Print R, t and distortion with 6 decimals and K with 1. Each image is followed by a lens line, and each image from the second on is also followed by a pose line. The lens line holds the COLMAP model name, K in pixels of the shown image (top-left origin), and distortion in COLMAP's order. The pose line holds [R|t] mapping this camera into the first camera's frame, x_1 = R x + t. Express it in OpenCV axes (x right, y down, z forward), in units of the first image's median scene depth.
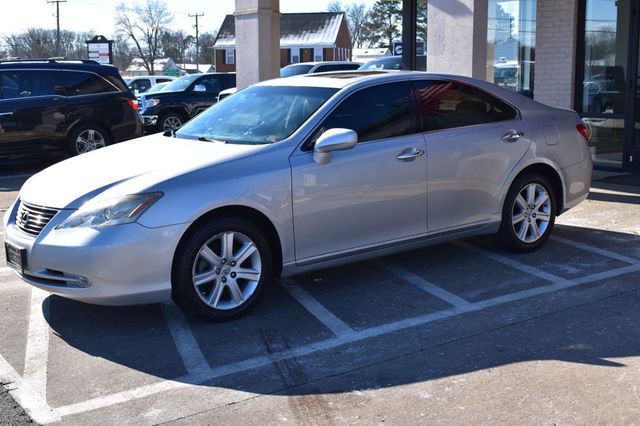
lens RADIAL K [[843.0, 0, 320.0], [0, 843.0, 213.0], [0, 0, 1]] dist [-0.035938, -0.023223]
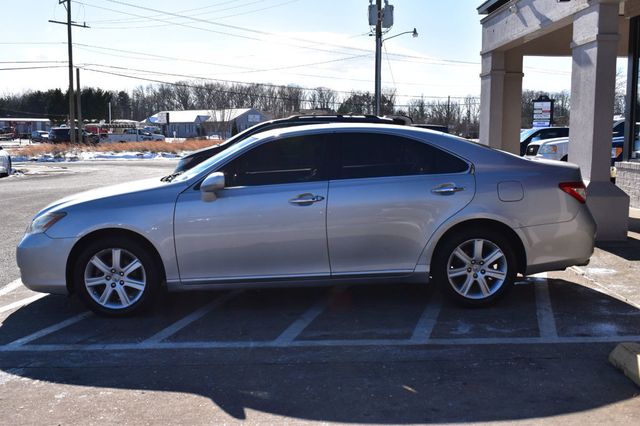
lens RADIAL K [[697.3, 0, 320.0], [0, 697.3, 213.0], [0, 0, 1]] dist [-0.055319, 0.004472]
pose [[0.818917, 0.075677, -0.568900, 0.725957], [-0.098914, 0.995045, -0.010021, -0.050277], [0.565323, 0.064479, 0.822346, 0.295770]]
